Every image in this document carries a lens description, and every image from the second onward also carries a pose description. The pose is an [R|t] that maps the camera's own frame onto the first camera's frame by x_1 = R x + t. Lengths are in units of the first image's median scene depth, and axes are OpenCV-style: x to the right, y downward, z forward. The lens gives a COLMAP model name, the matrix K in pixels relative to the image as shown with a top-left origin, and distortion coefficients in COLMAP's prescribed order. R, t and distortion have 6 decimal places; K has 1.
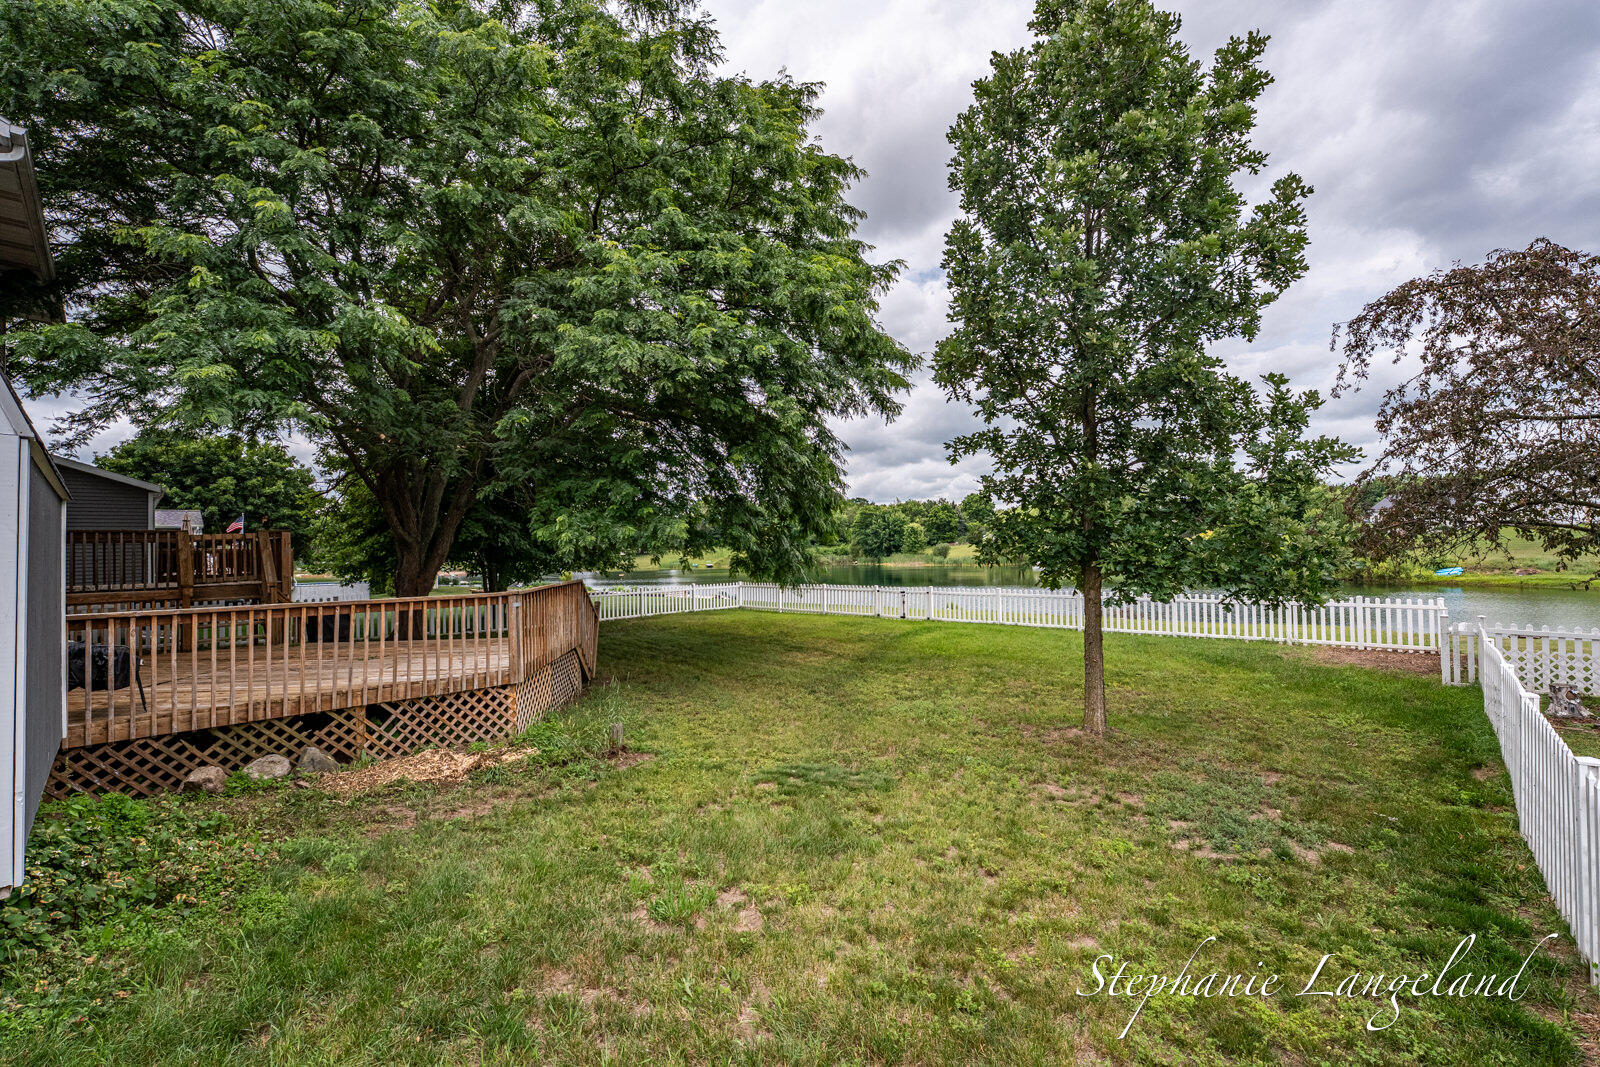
lens RADIAL K [[665.2, 0, 805.2], [0, 665.2, 550.7], [0, 0, 1]] dist [-0.033053, 0.005264]
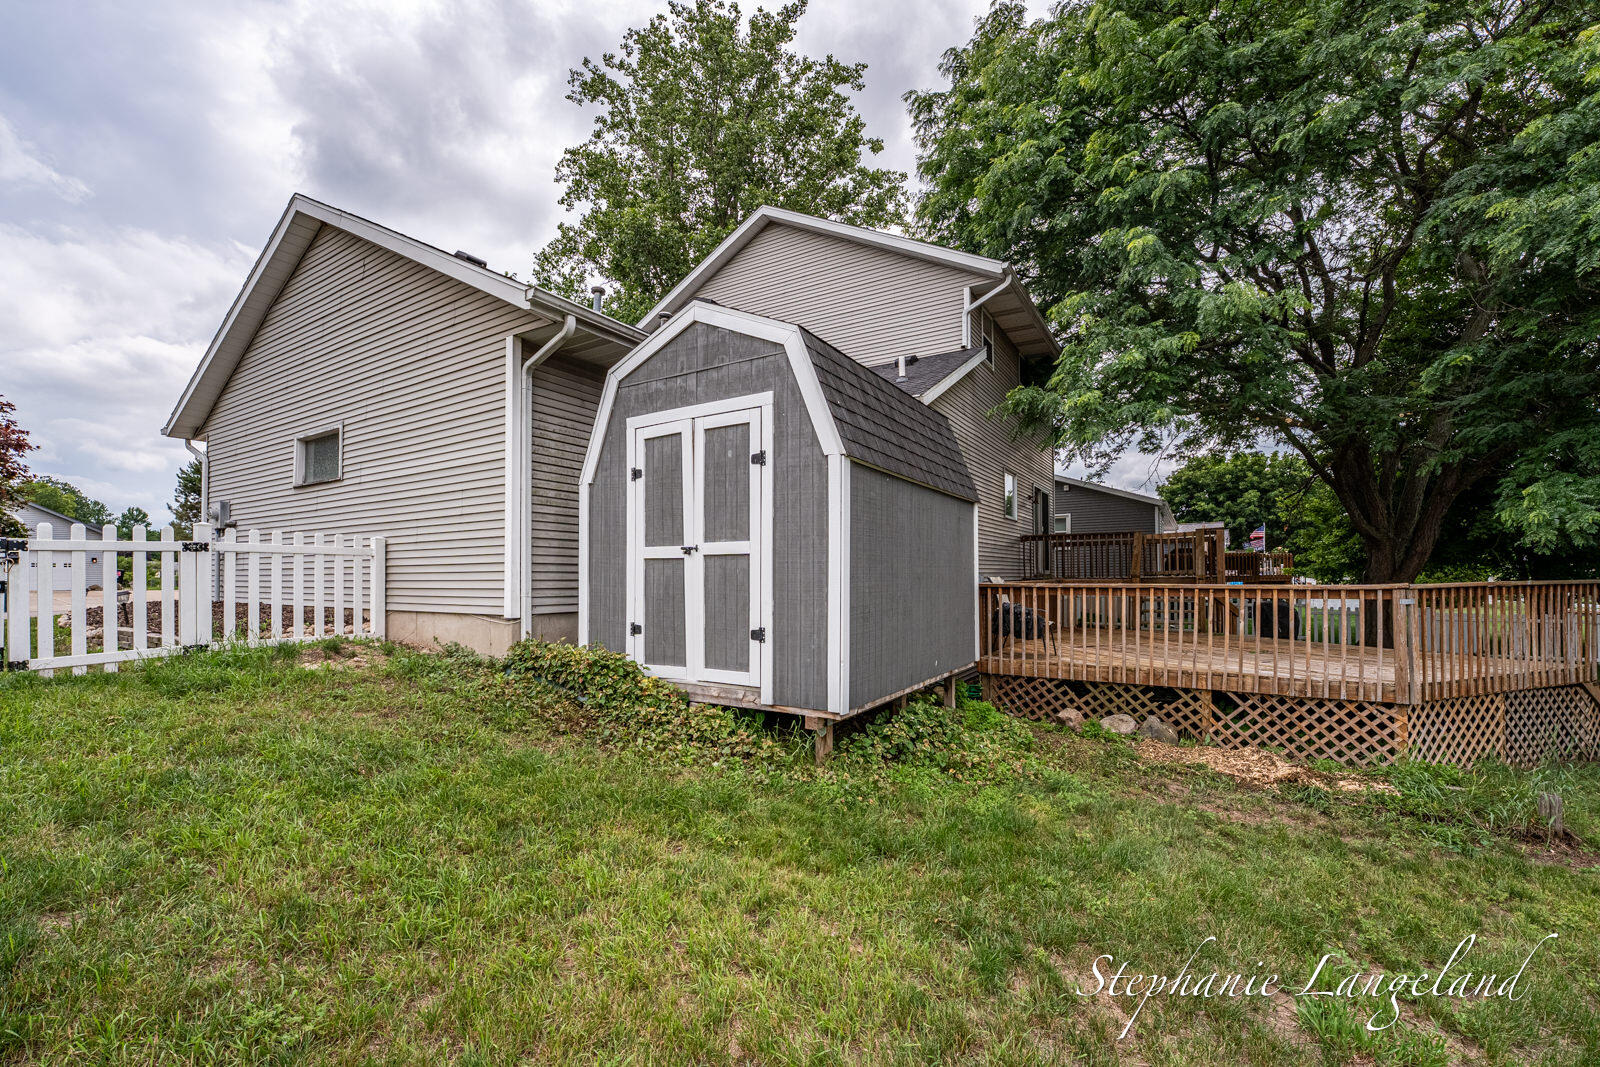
lens RADIAL K [[666.8, 0, 827.9], [0, 666.8, 565.9], [0, 0, 1]] dist [0.000252, 0.000071]
pose [[0.246370, 0.003805, -0.969168, 0.179035], [0.003696, 0.999981, 0.004866, 0.039043], [0.969169, -0.004780, 0.246351, 0.183183]]
